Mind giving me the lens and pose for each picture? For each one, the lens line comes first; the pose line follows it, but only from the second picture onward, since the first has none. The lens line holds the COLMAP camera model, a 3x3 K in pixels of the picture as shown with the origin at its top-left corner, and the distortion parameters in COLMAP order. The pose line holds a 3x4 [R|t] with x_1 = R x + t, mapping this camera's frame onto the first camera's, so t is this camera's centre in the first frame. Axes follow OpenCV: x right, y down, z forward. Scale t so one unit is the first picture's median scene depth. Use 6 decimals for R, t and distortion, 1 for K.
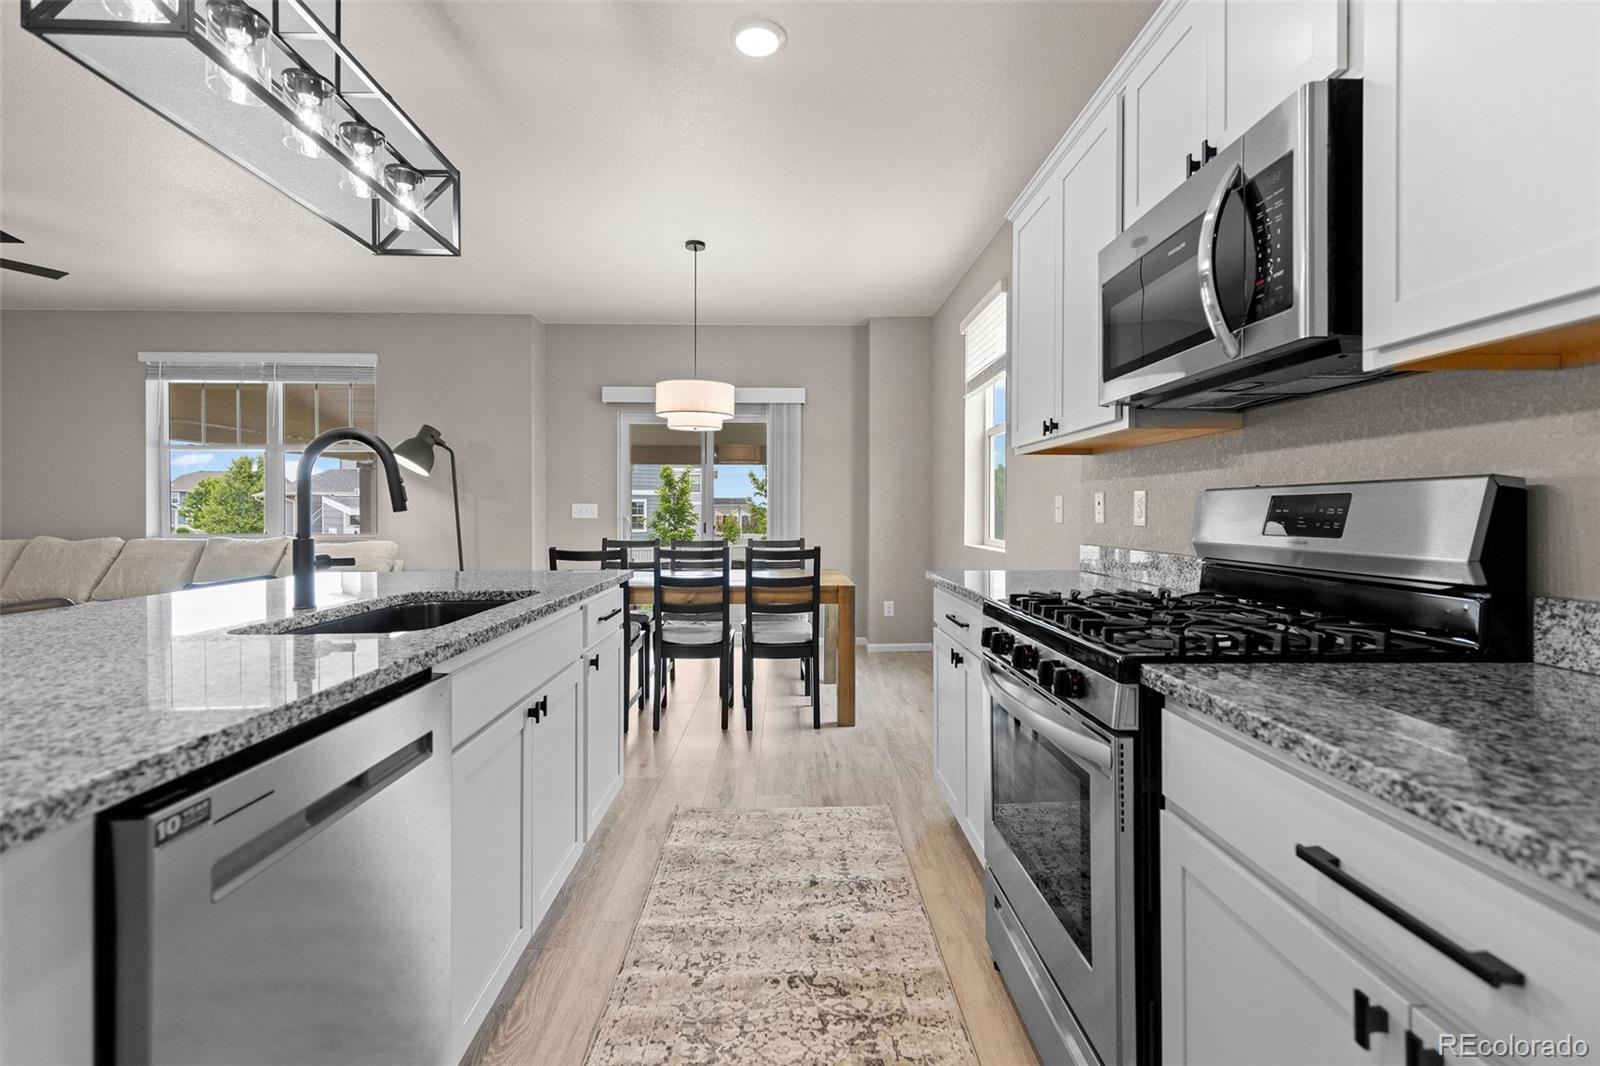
lens RADIAL K [[722.6, 0, 801.6], [0, 722.6, 518.0], [0, 0, 1]] dist [0.003329, 0.000424]
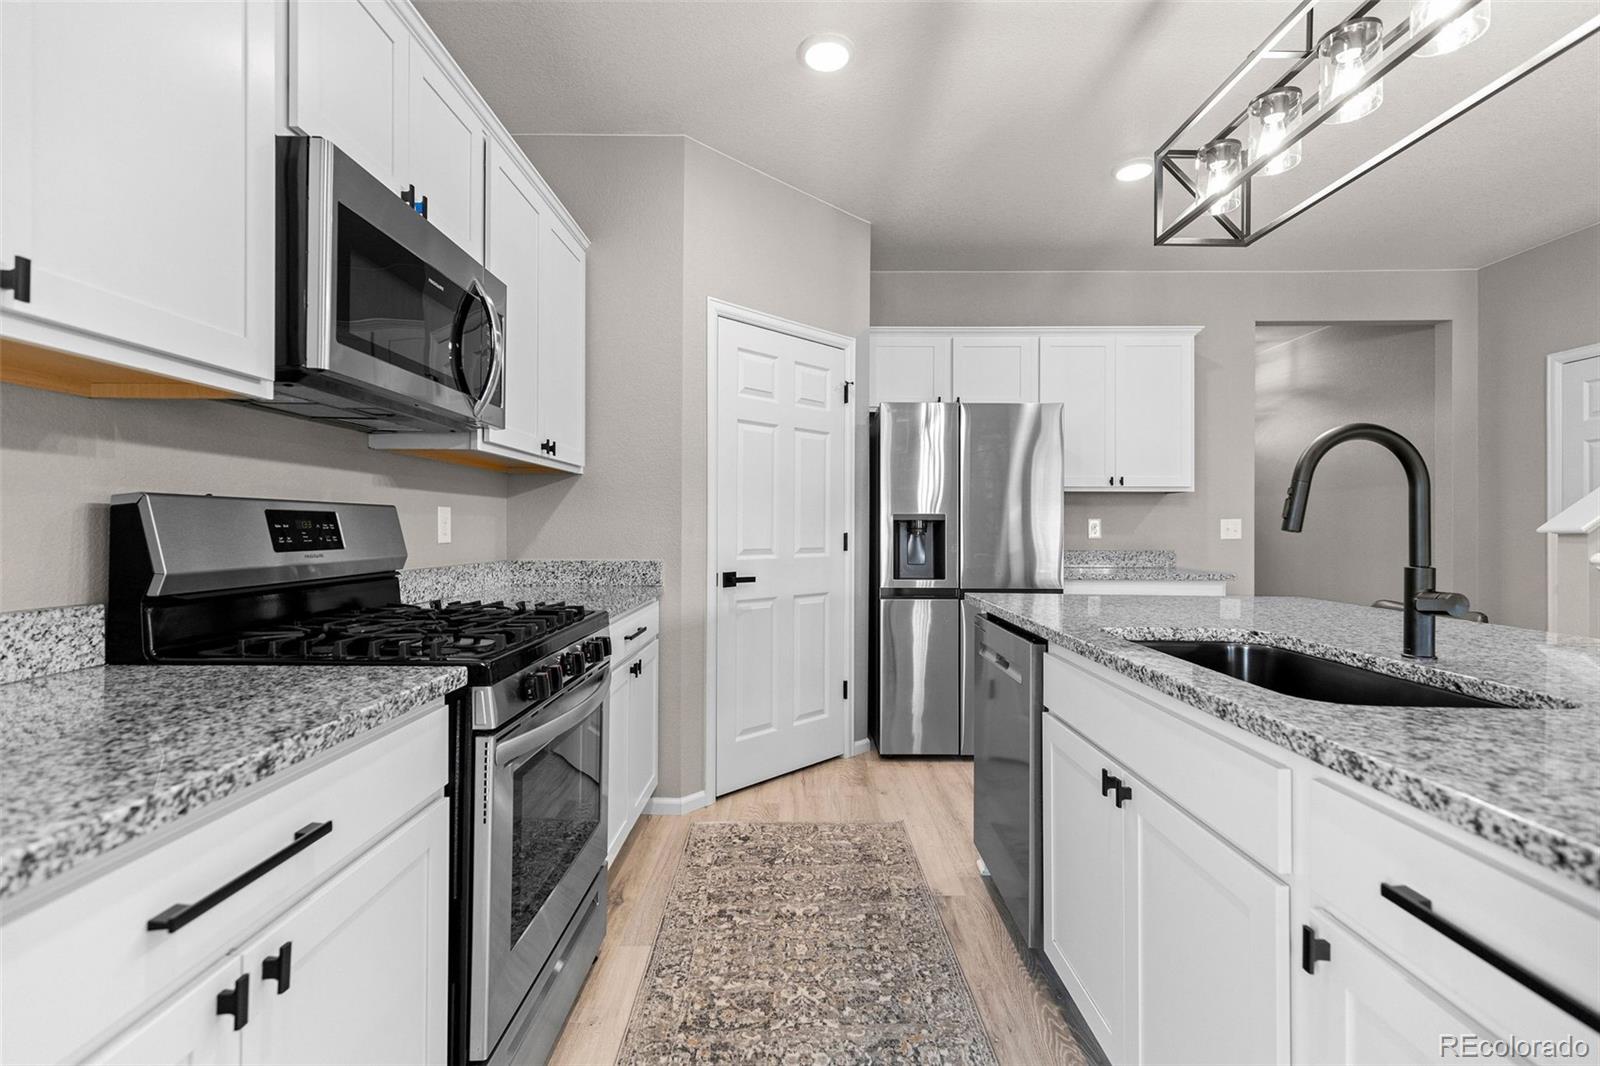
lens RADIAL K [[712.0, 0, 802.6], [0, 712.0, 528.9], [0, 0, 1]] dist [0.003508, 0.000185]
pose [[-0.999557, -0.003708, 0.029529, -0.026558], [-0.003379, 0.999932, 0.011194, -0.008958], [-0.029568, 0.011090, -0.999501, 0.876208]]
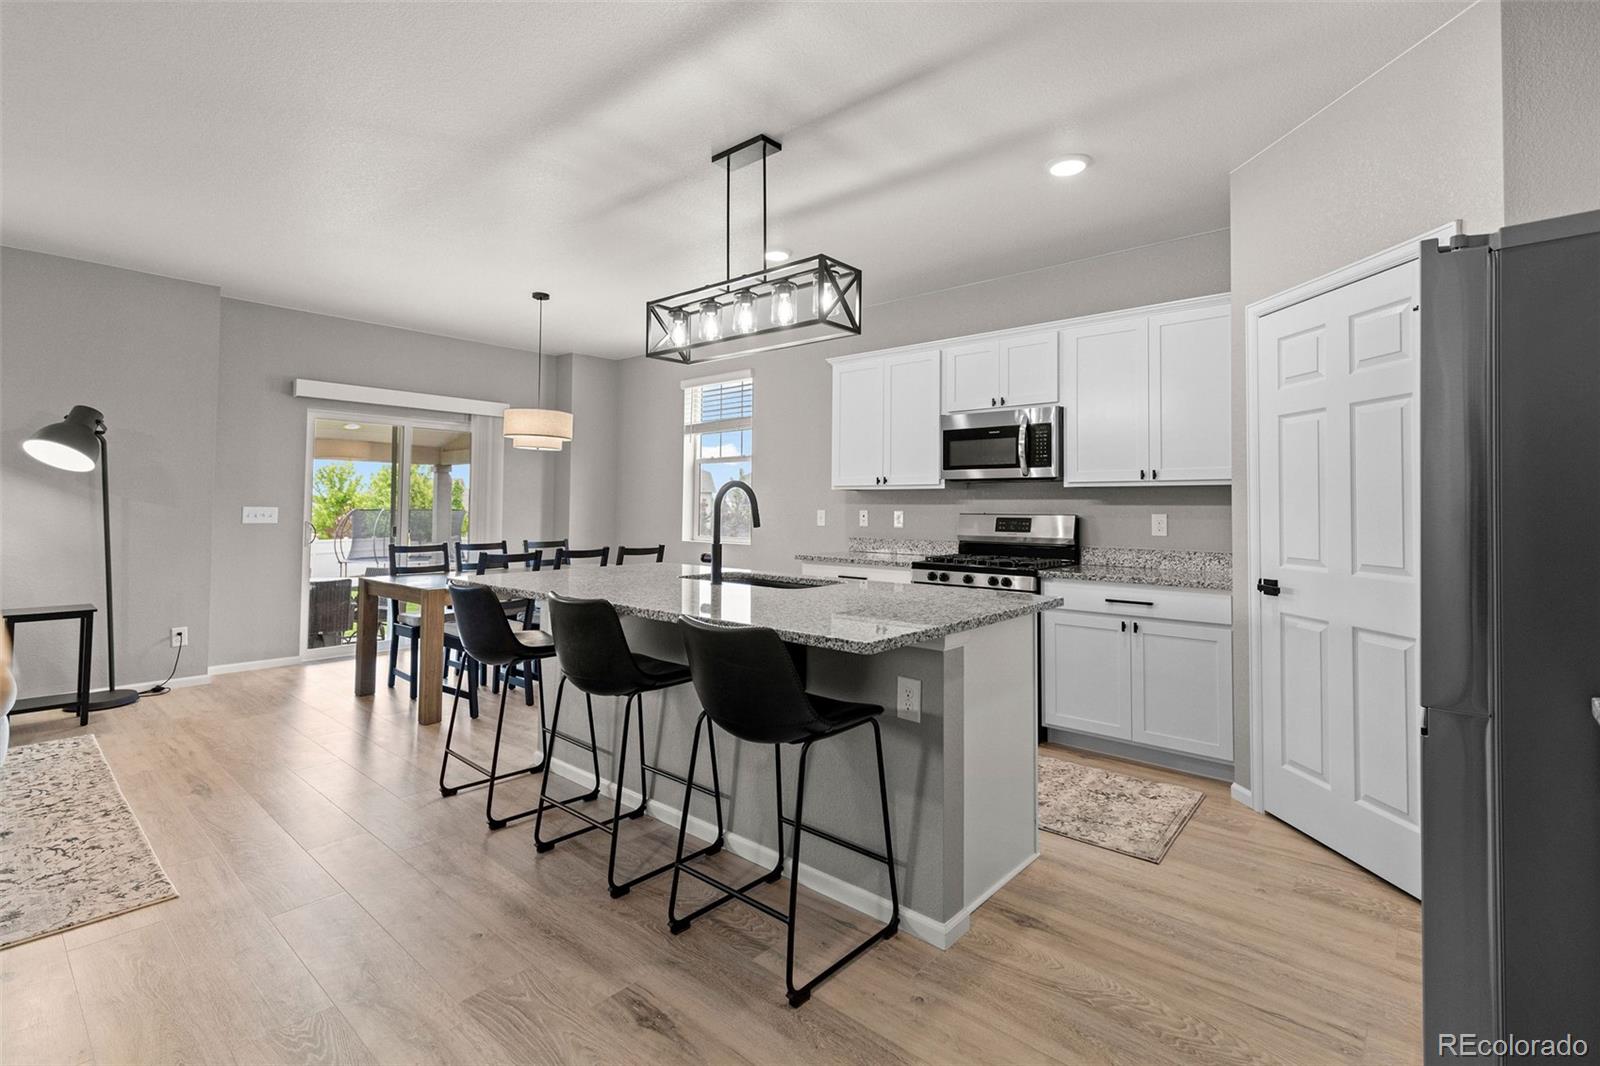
lens RADIAL K [[733.5, 0, 806.2], [0, 733.5, 484.3], [0, 0, 1]] dist [0.000443, -0.001045]
pose [[0.669696, 0.030060, 0.742027, -0.909676], [-0.002234, 0.999257, -0.038465, -0.022458], [-0.742632, 0.024102, 0.669266, -0.164984]]
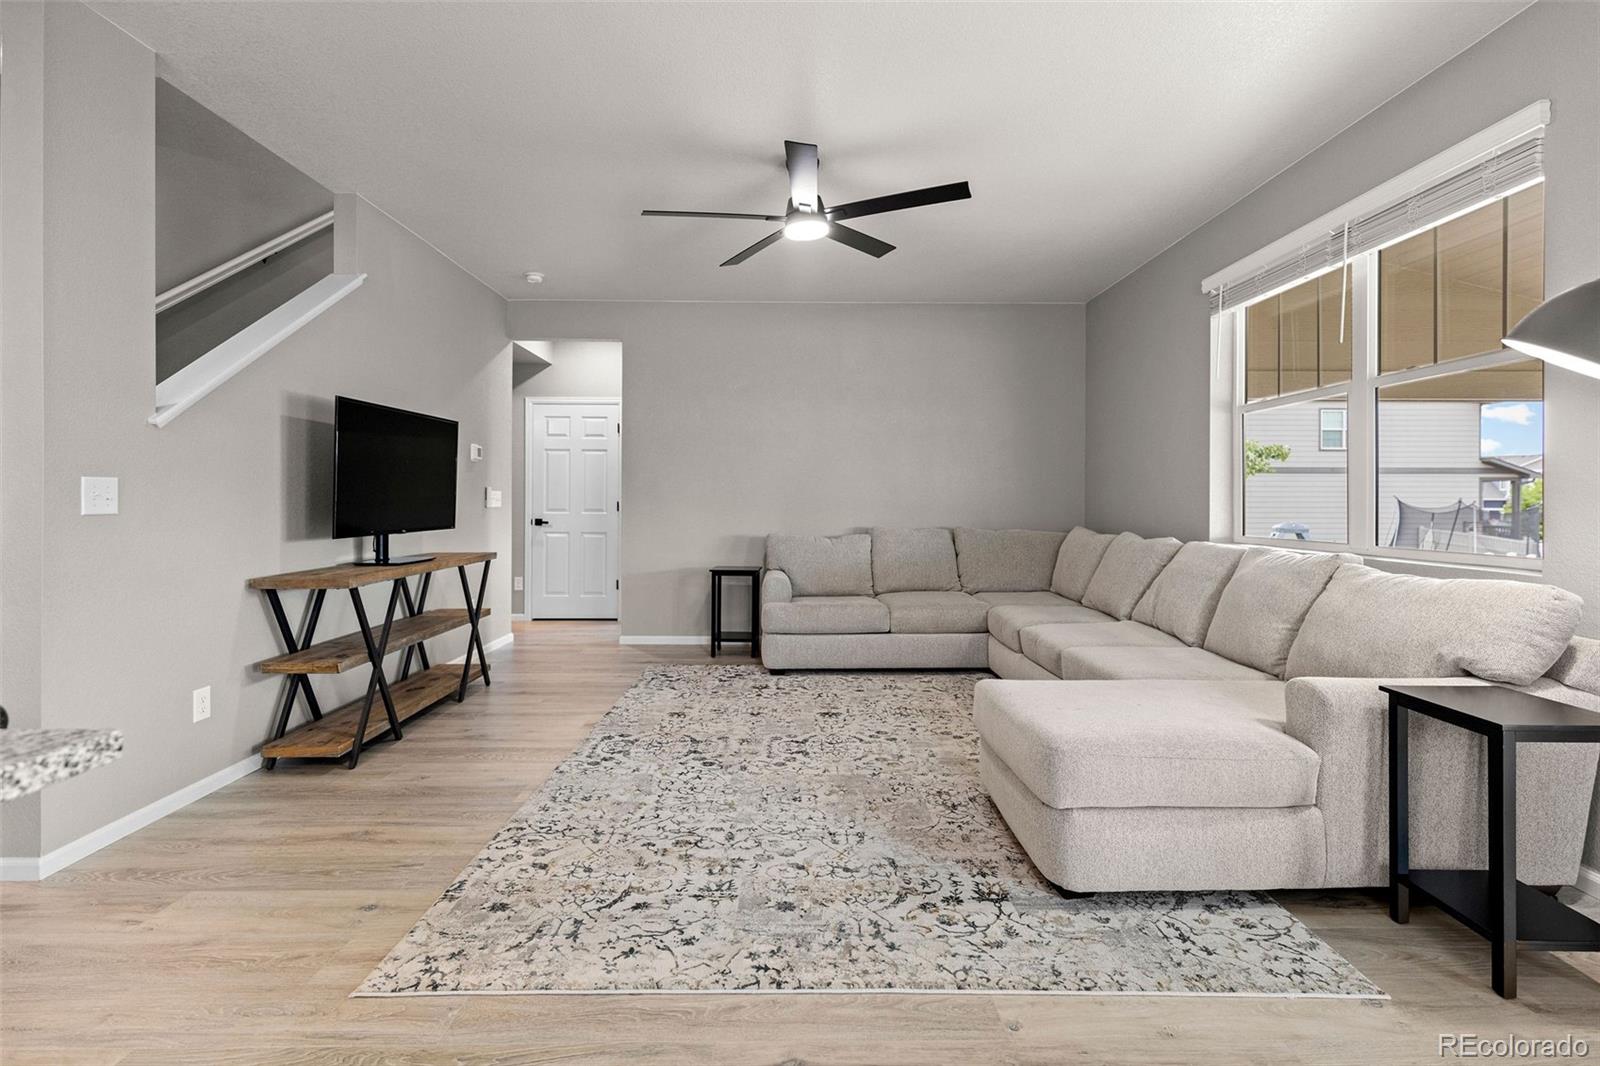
lens RADIAL K [[728.4, 0, 802.9], [0, 728.4, 497.6], [0, 0, 1]] dist [0.002084, 0.000868]
pose [[-0.006641, -0.002889, -0.999974, -0.309025], [-0.012576, 0.999917, -0.002805, -0.010322], [0.999899, 0.012557, -0.006677, 0.993233]]
